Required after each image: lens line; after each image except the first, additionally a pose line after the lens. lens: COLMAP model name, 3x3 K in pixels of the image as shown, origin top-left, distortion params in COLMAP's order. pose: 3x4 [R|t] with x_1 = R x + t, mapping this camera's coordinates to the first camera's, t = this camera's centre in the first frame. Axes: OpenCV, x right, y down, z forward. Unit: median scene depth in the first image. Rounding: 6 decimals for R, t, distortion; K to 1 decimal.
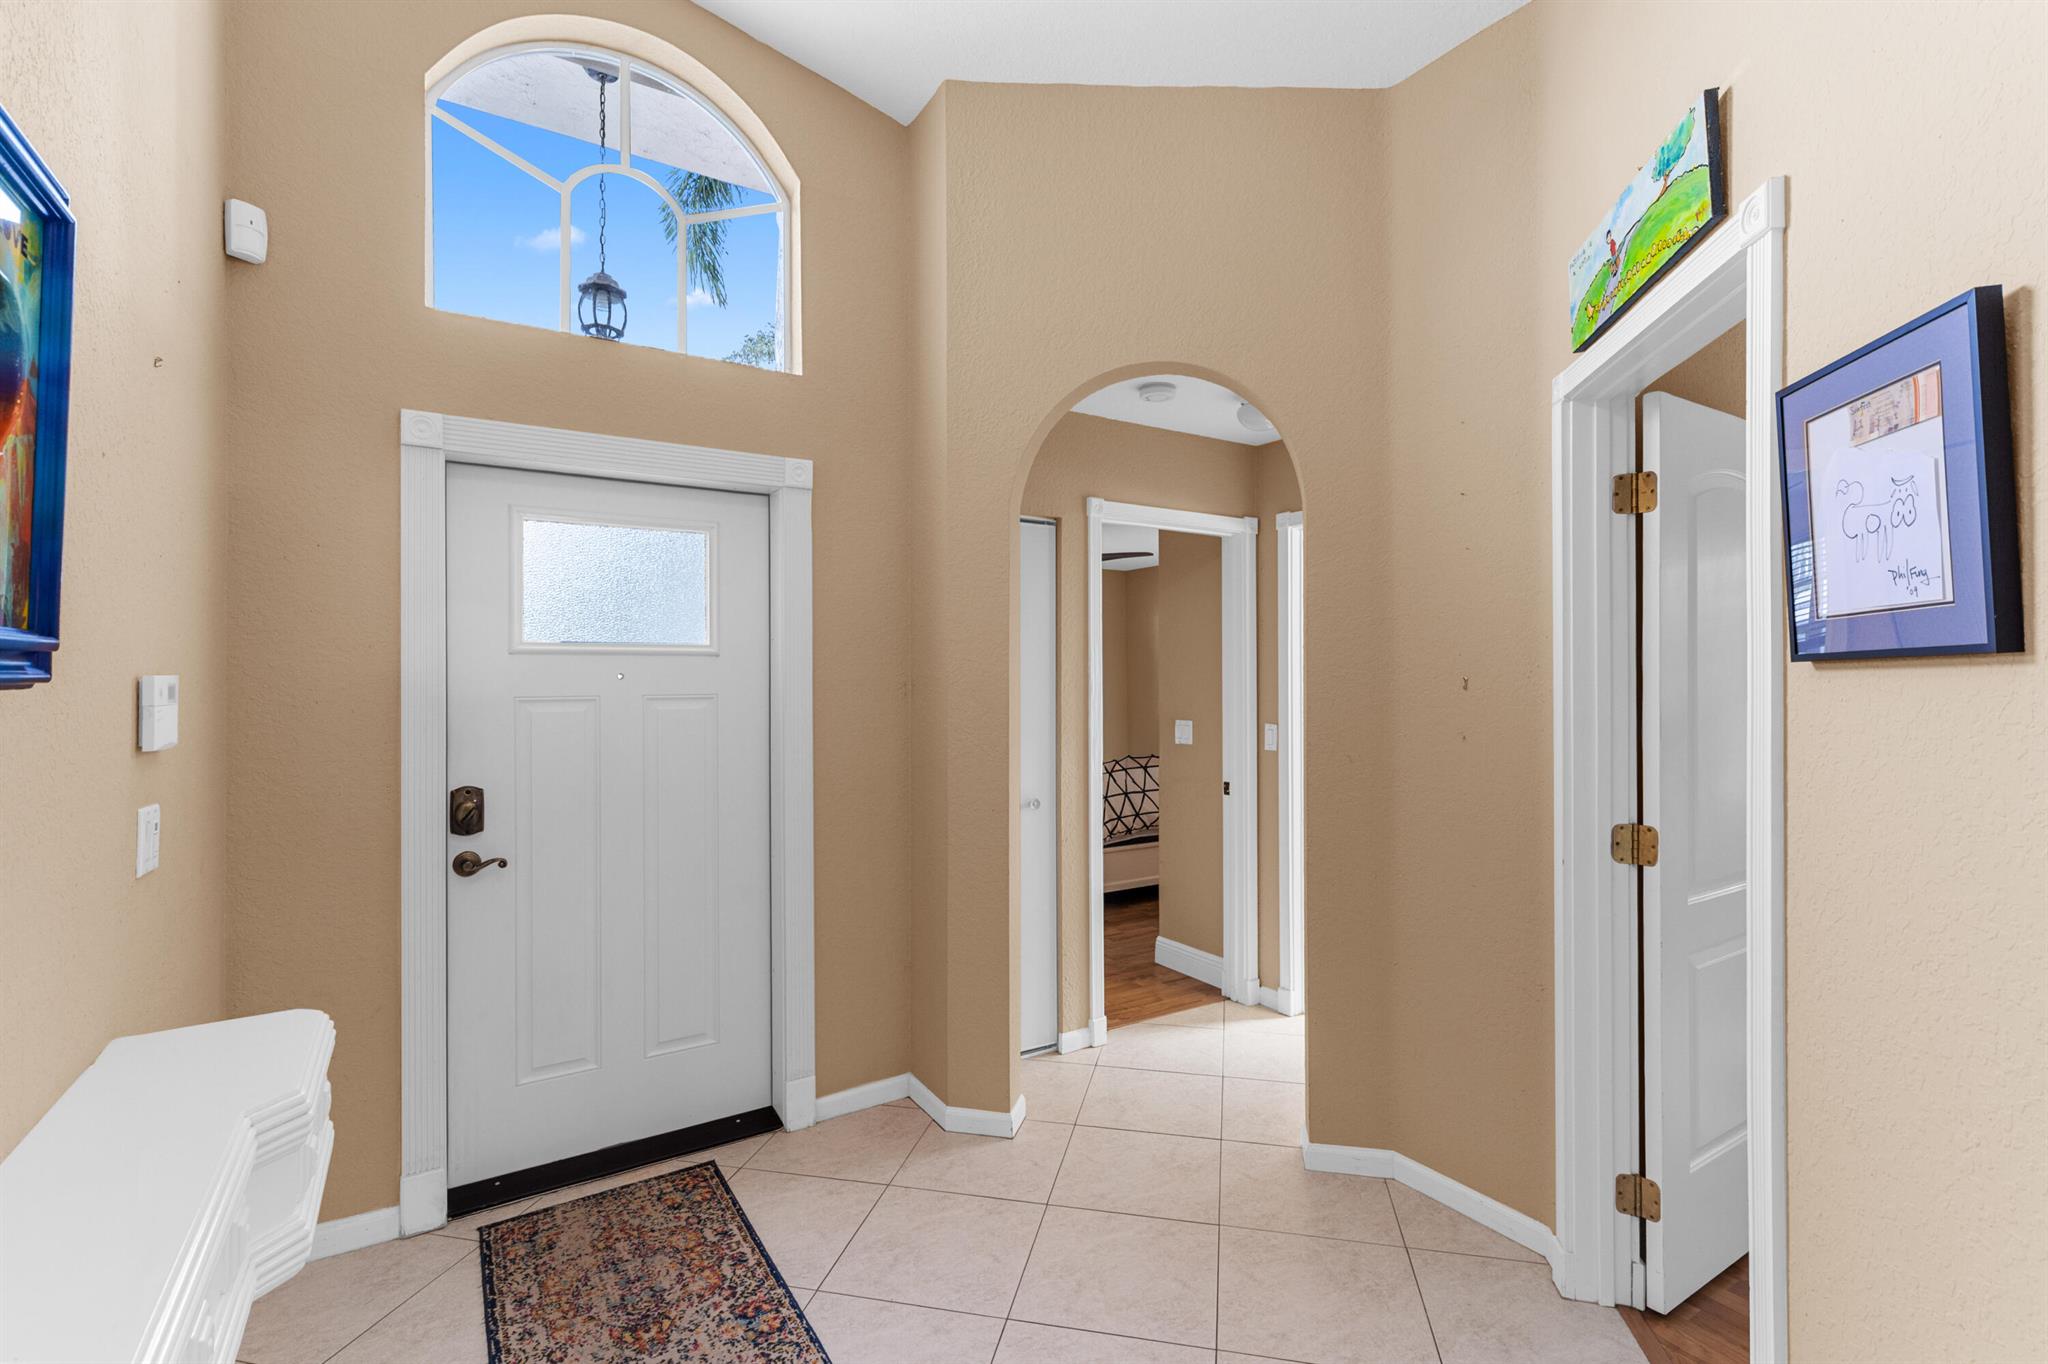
lens RADIAL K [[921.7, 0, 1019.6], [0, 921.7, 676.9], [0, 0, 1]] dist [0.008789, -0.002860]
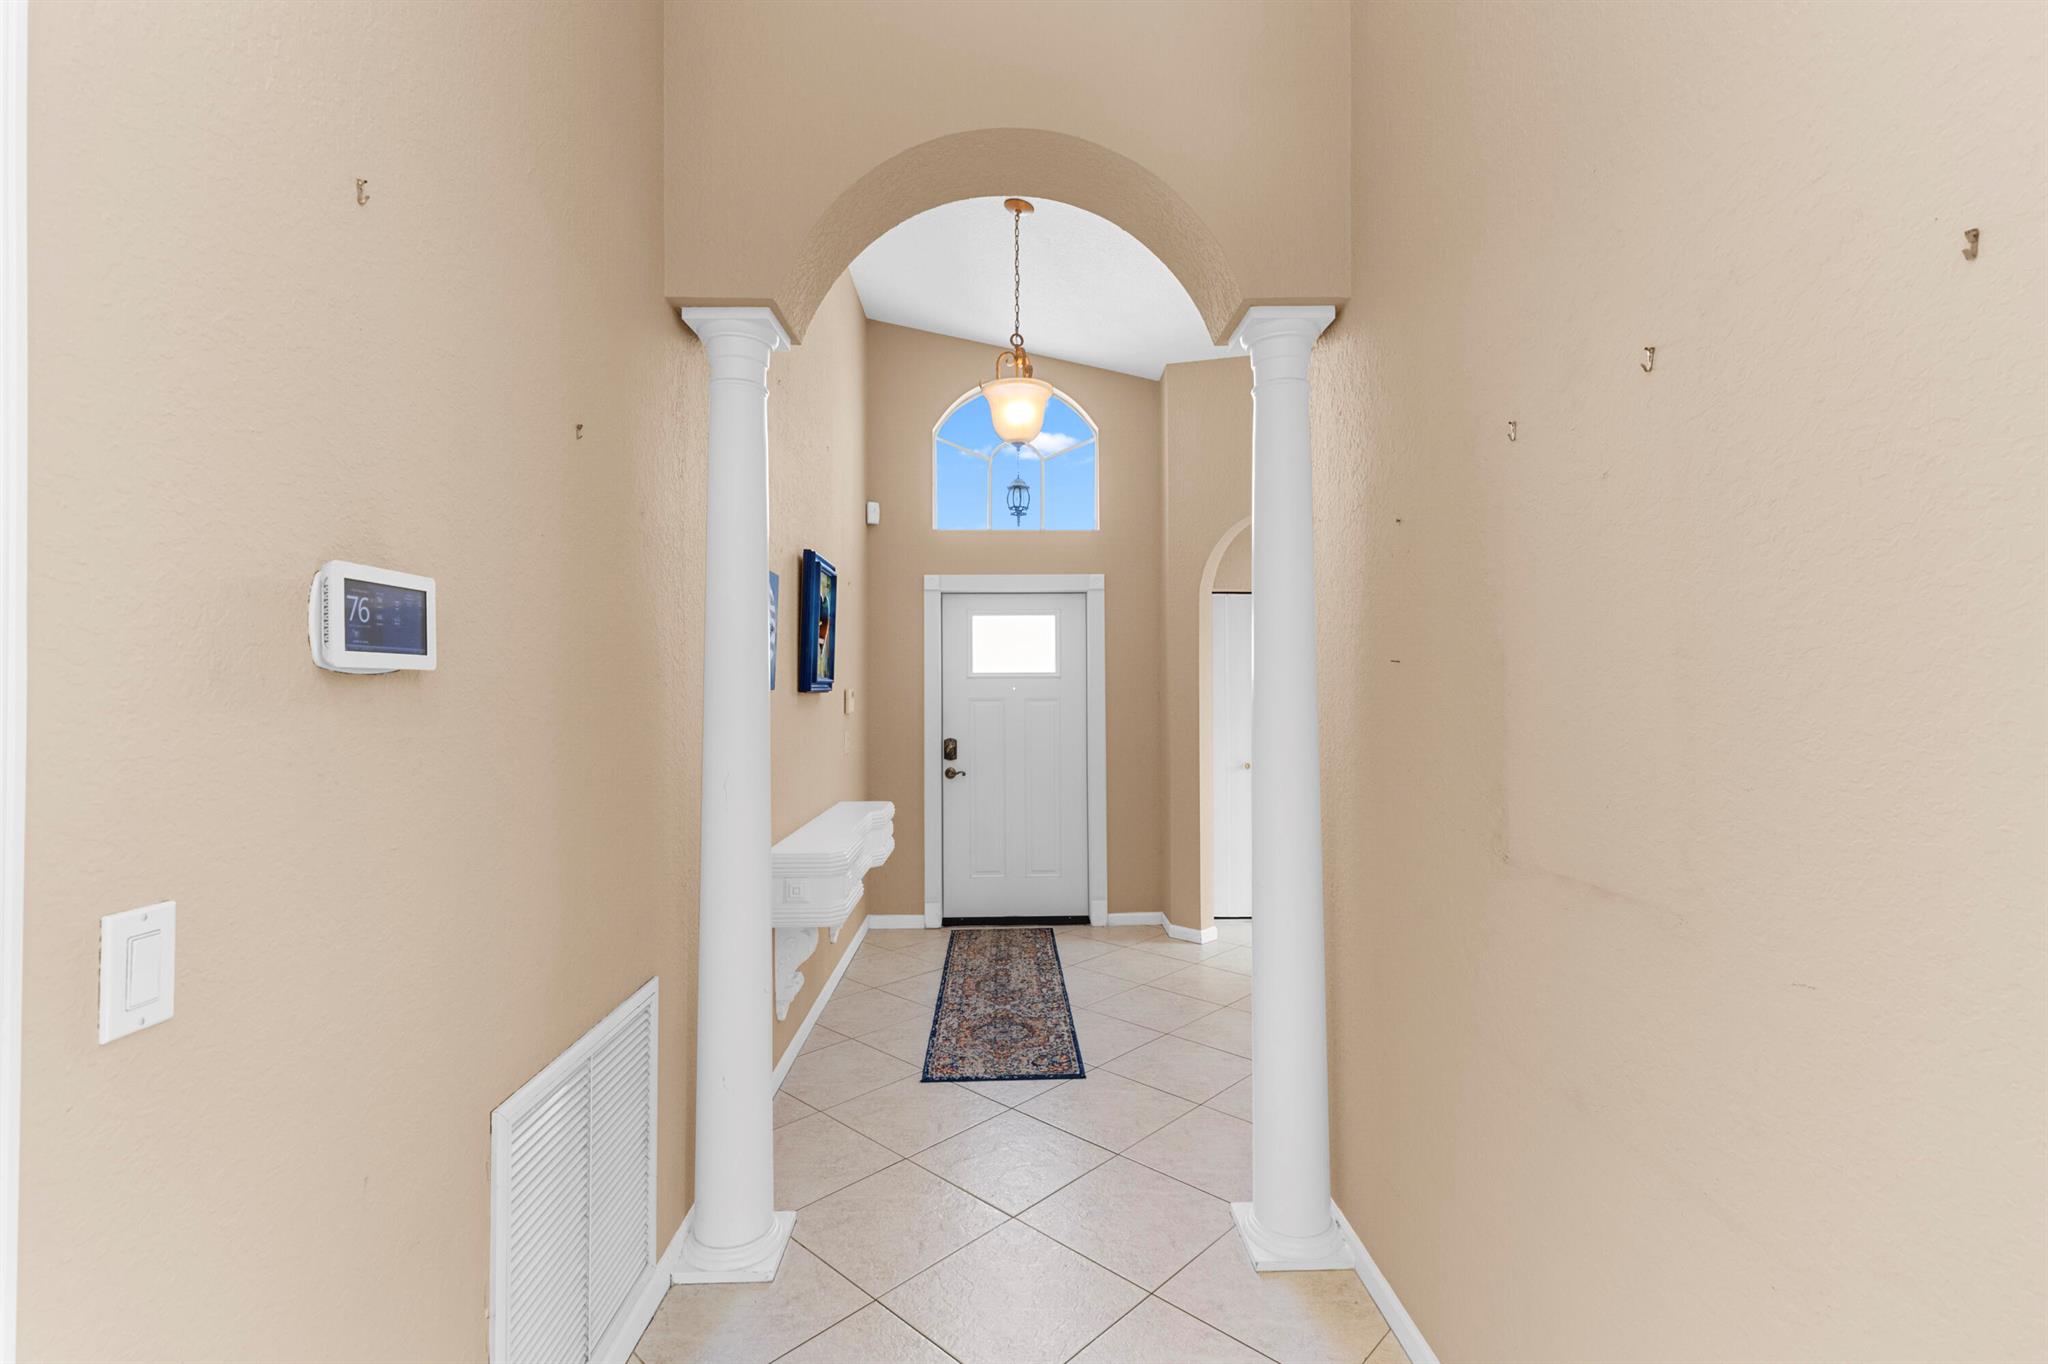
lens RADIAL K [[921.7, 0, 1019.4], [0, 921.7, 671.6], [0, 0, 1]] dist [0.008789, -0.002860]
pose [[0.853672, -0.011520, -0.520683, 0.699823], [0.002657, 0.999839, -0.017765, -0.001722], [0.520804, 0.013782, 0.853565, -0.805697]]
